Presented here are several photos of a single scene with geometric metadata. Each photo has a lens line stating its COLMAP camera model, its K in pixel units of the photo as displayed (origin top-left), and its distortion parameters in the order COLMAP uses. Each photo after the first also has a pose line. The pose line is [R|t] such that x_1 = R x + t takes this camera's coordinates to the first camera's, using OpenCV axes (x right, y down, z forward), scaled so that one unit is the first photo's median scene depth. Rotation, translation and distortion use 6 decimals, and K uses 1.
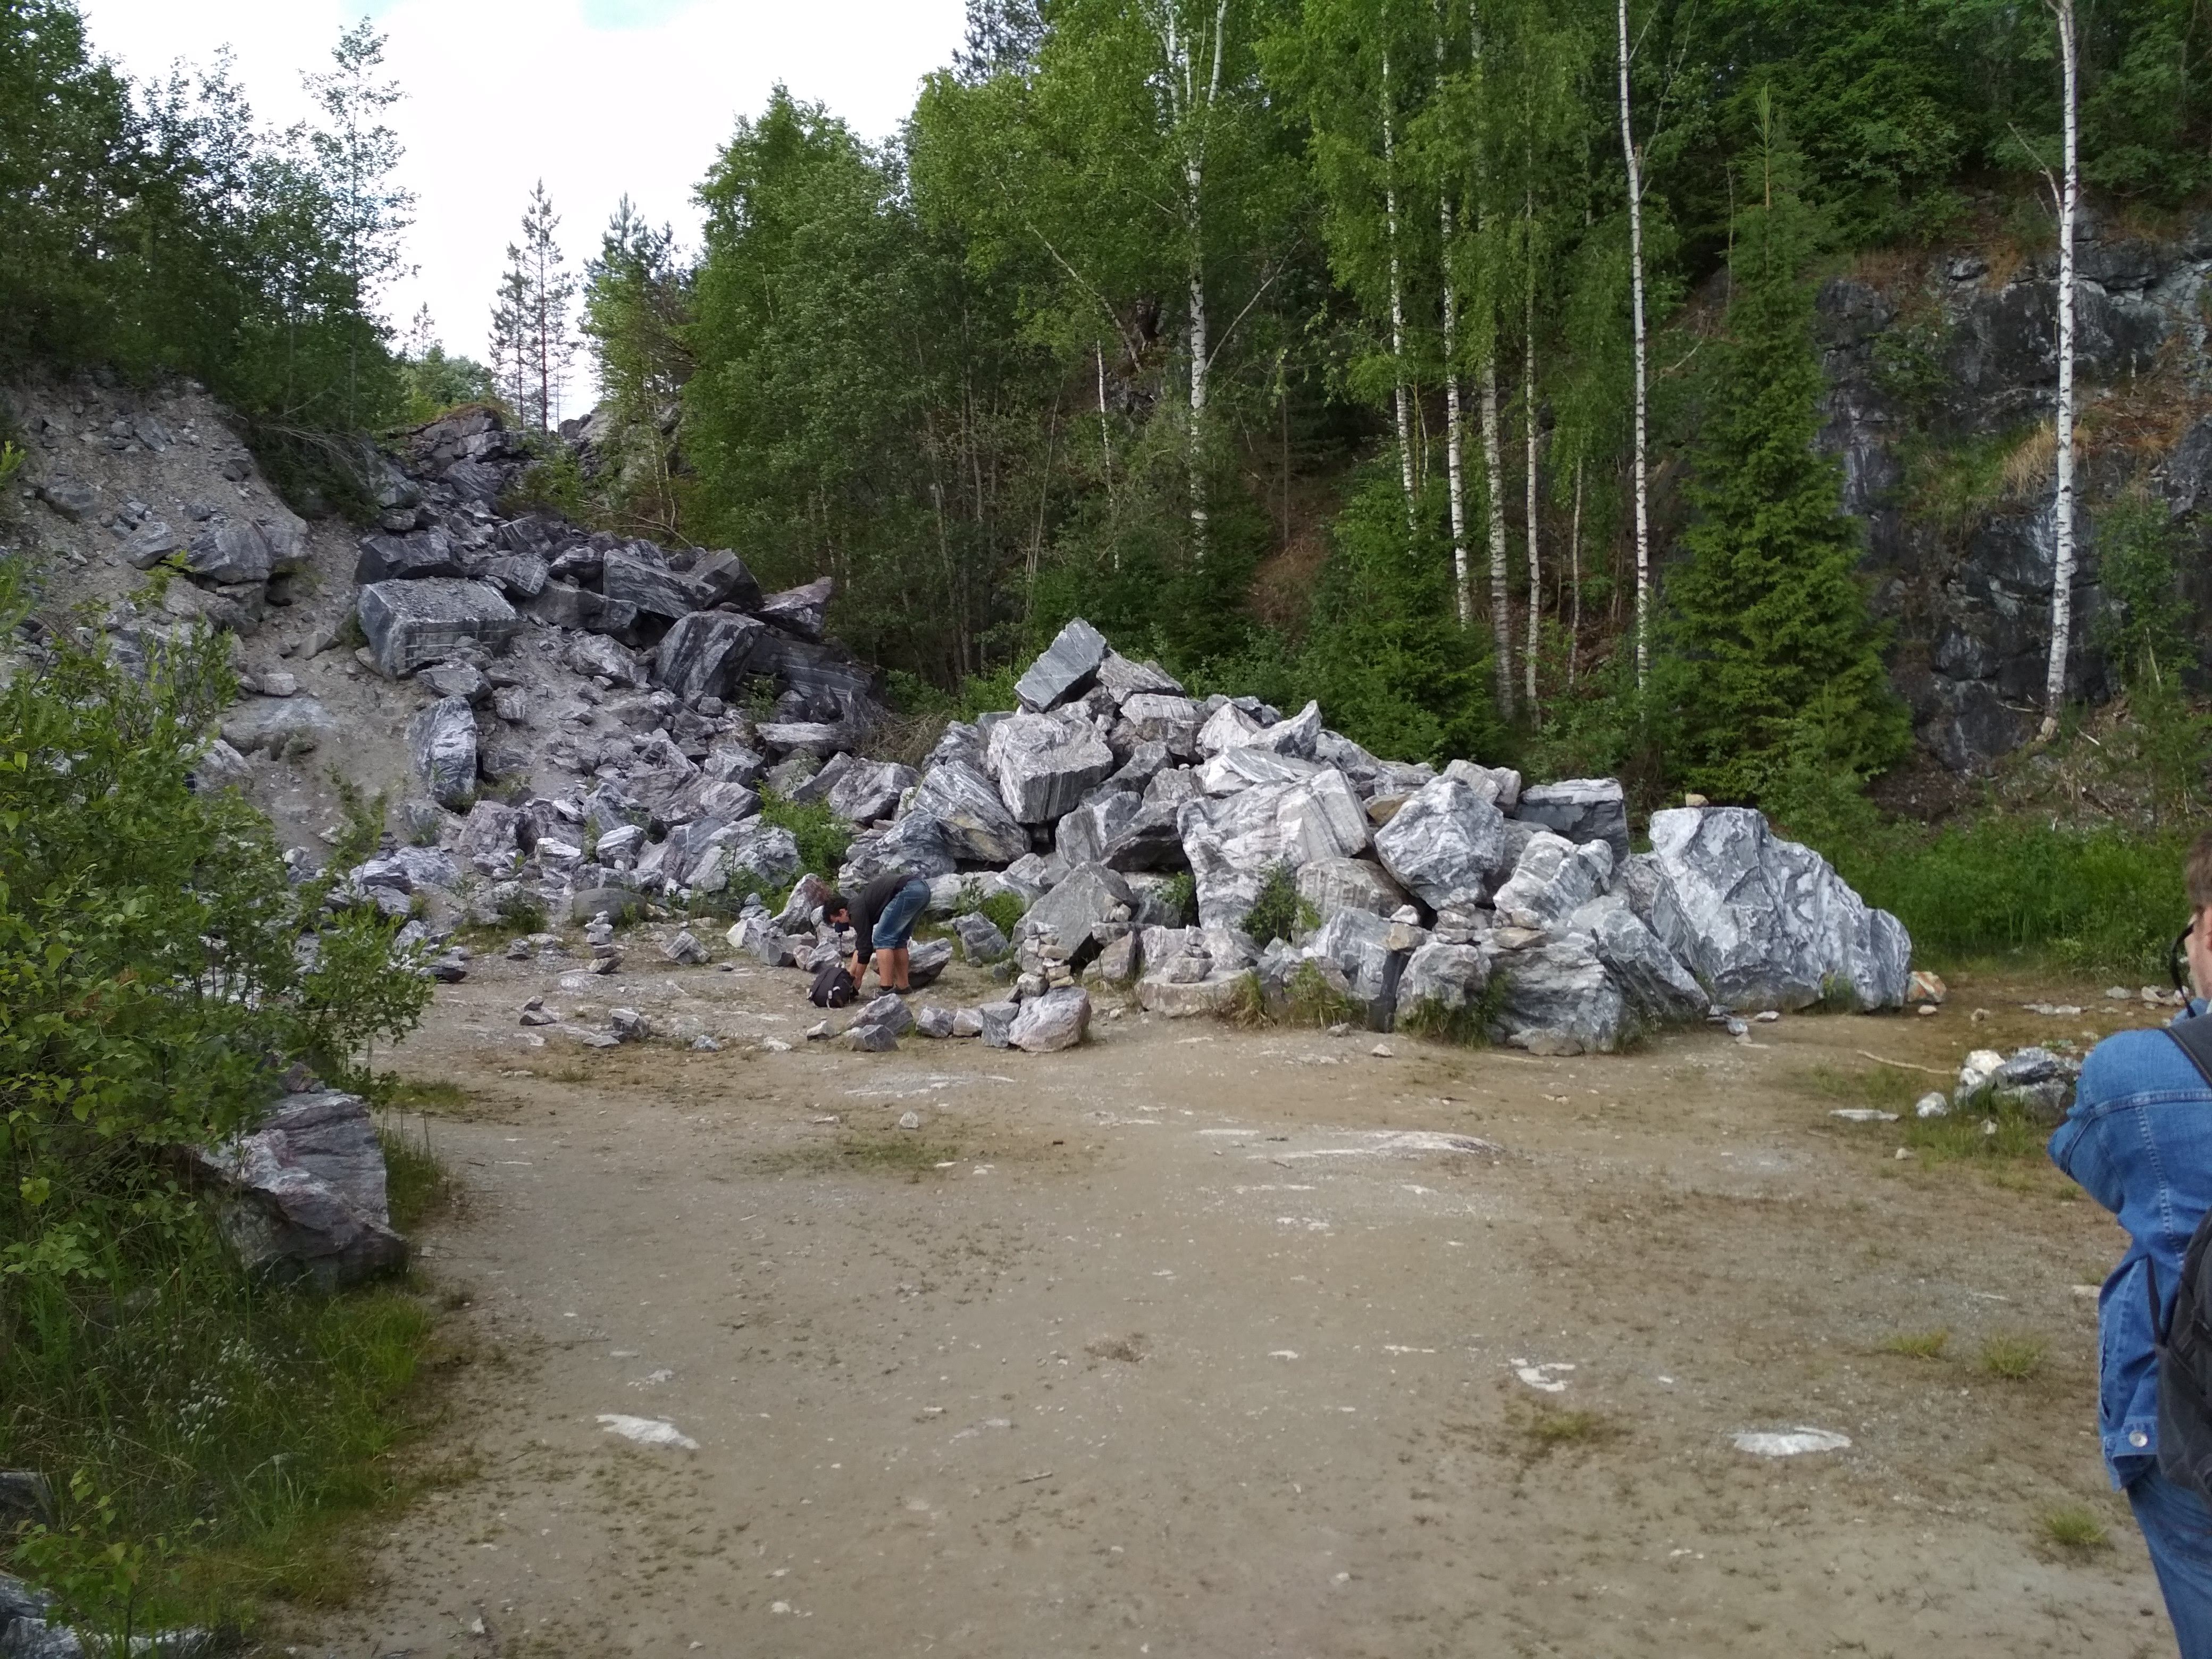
lens RADIAL K [[1964.4, 0, 1161.3], [0, 1964.4, 803.1], [0, 0, 1]] dist [0.079886, -0.156492]
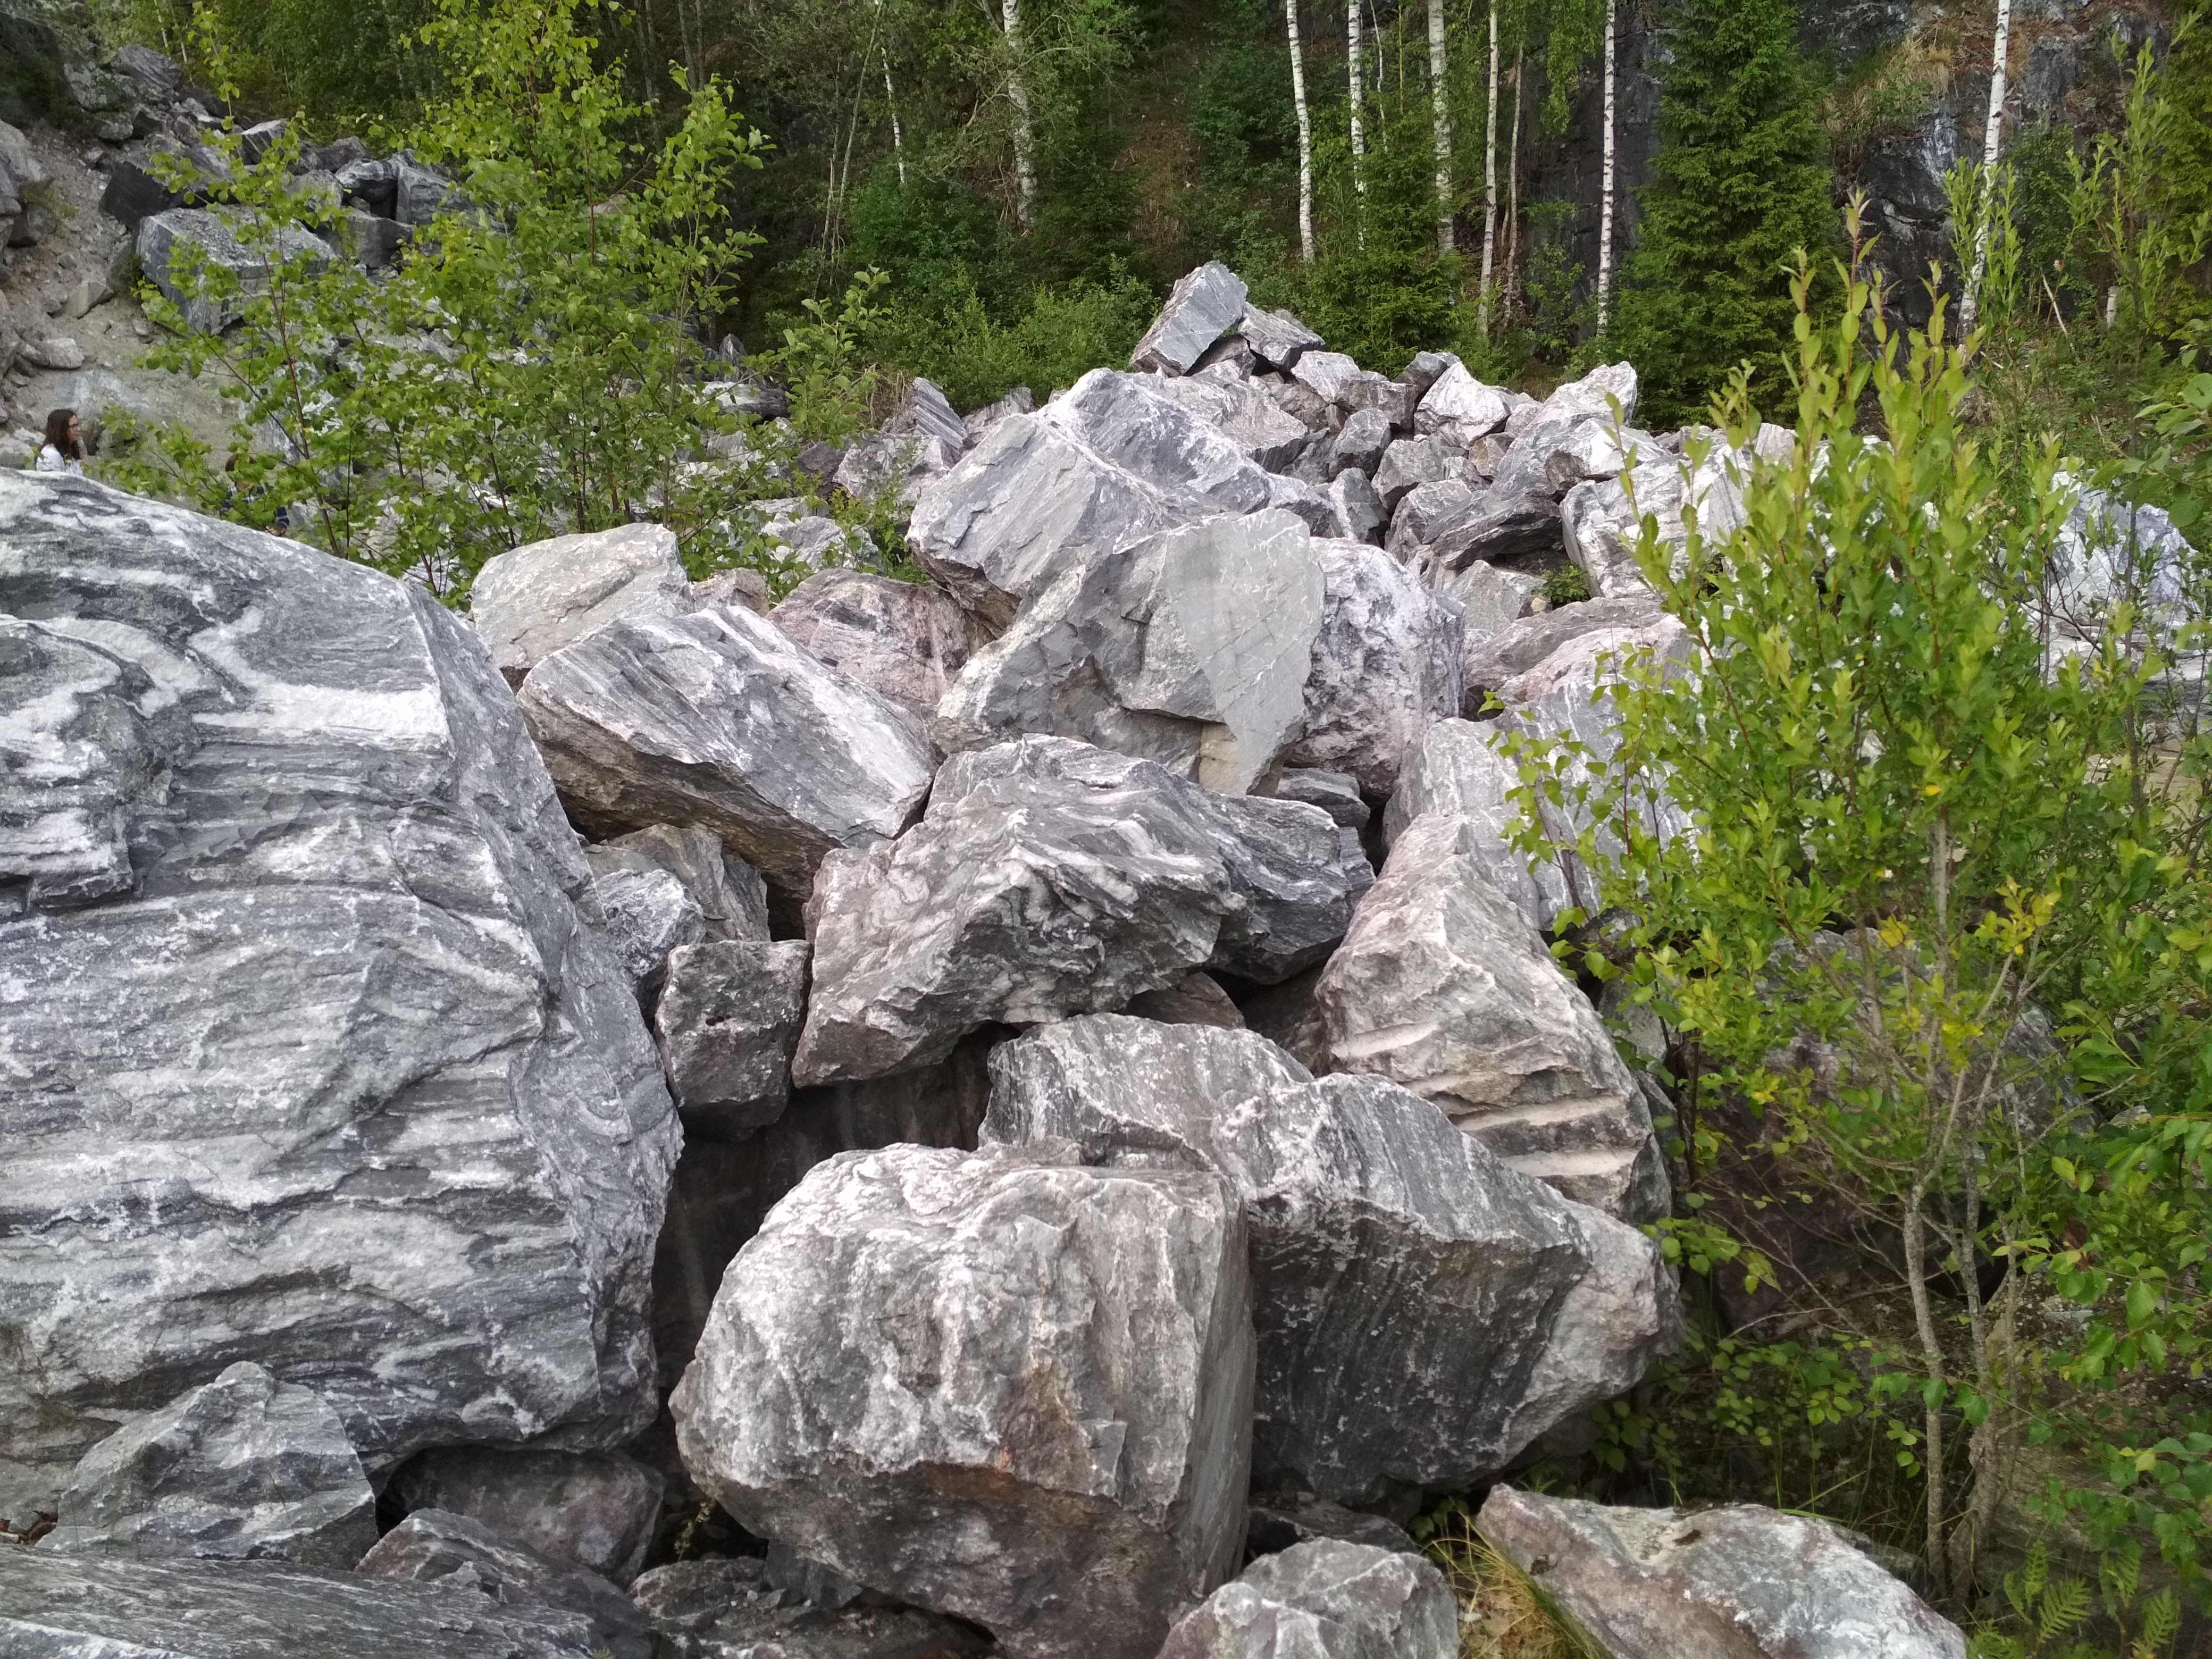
lens RADIAL K [[1964.4, 0, 1091.1], [0, 1964.4, 796.7], [0, 0, 1]] dist [0.079886, -0.156492]
pose [[0.952191, -0.090138, 0.291903, -0.306084], [0.032244, 0.979797, 0.197377, -0.030239], [-0.303797, -0.178528, 0.935861, 0.126301]]
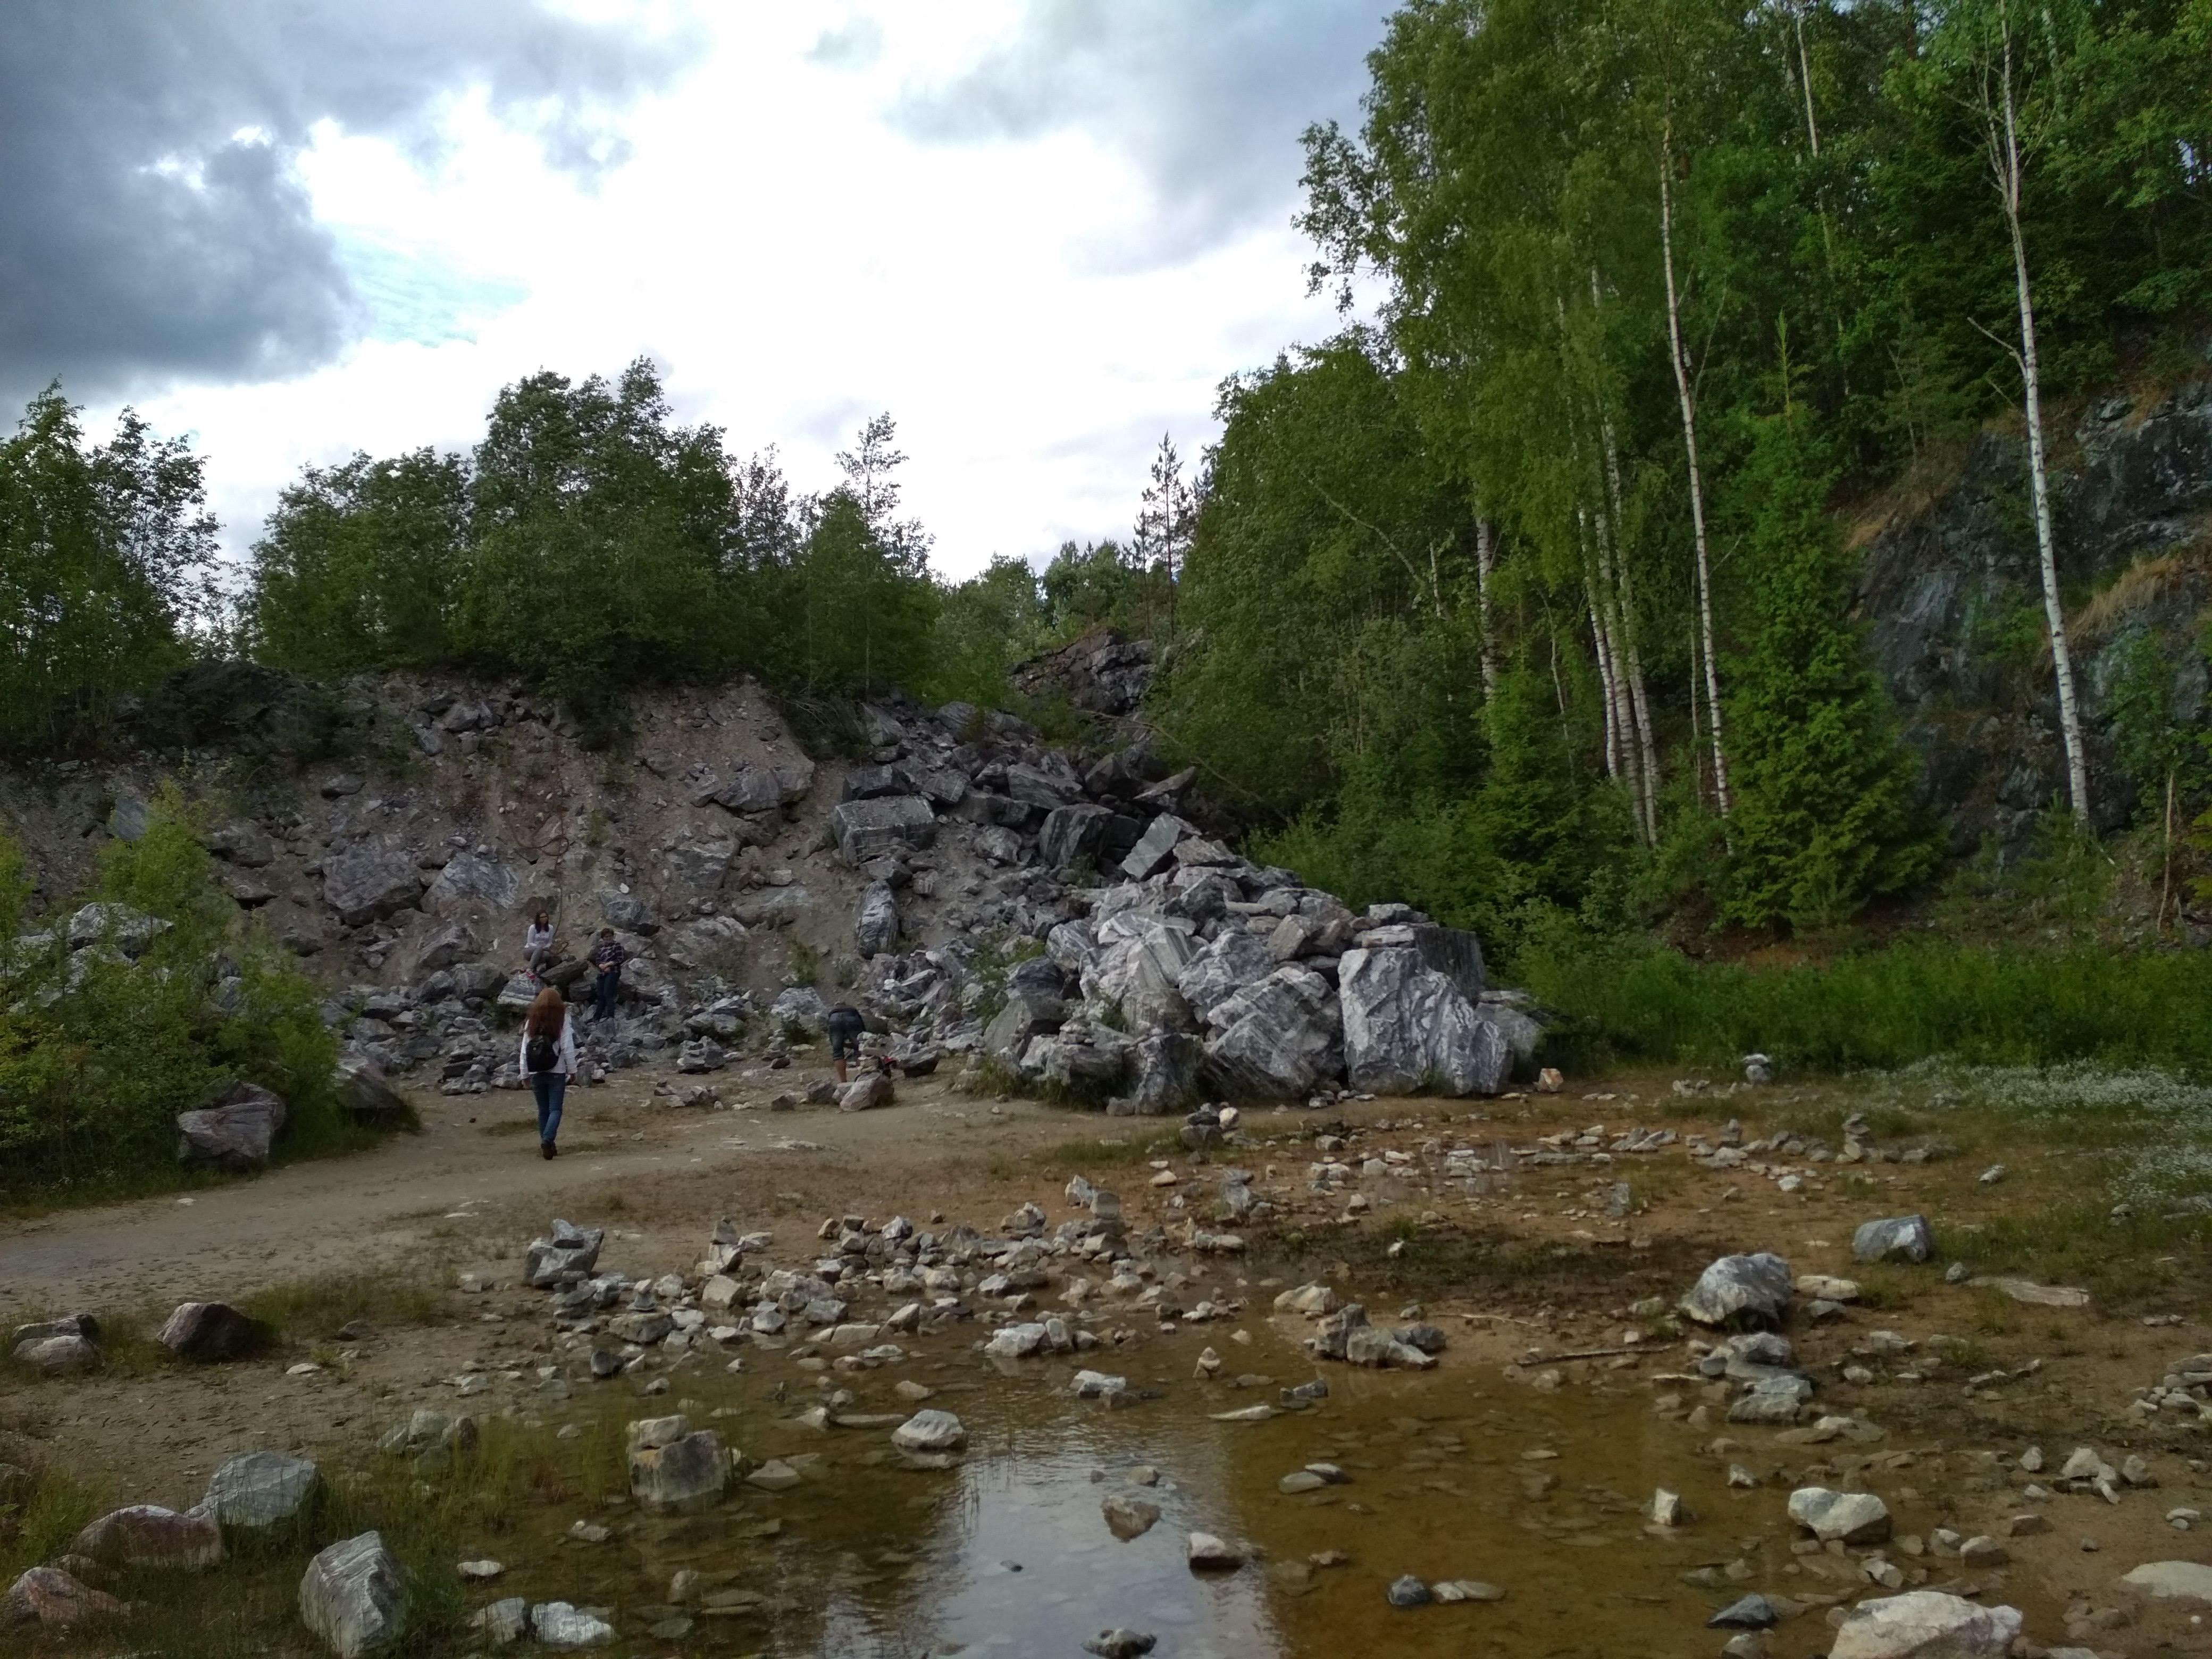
lens RADIAL K [[1964.4, 0, 1104.9], [0, 1964.4, 843.3], [0, 0, 1]] dist [0.079886, -0.156492]
pose [[0.883564, -0.050221, -0.465609, 0.460188], [0.030994, 0.998324, -0.048864, -0.005920], [0.467283, 0.028743, 0.883641, -0.191749]]
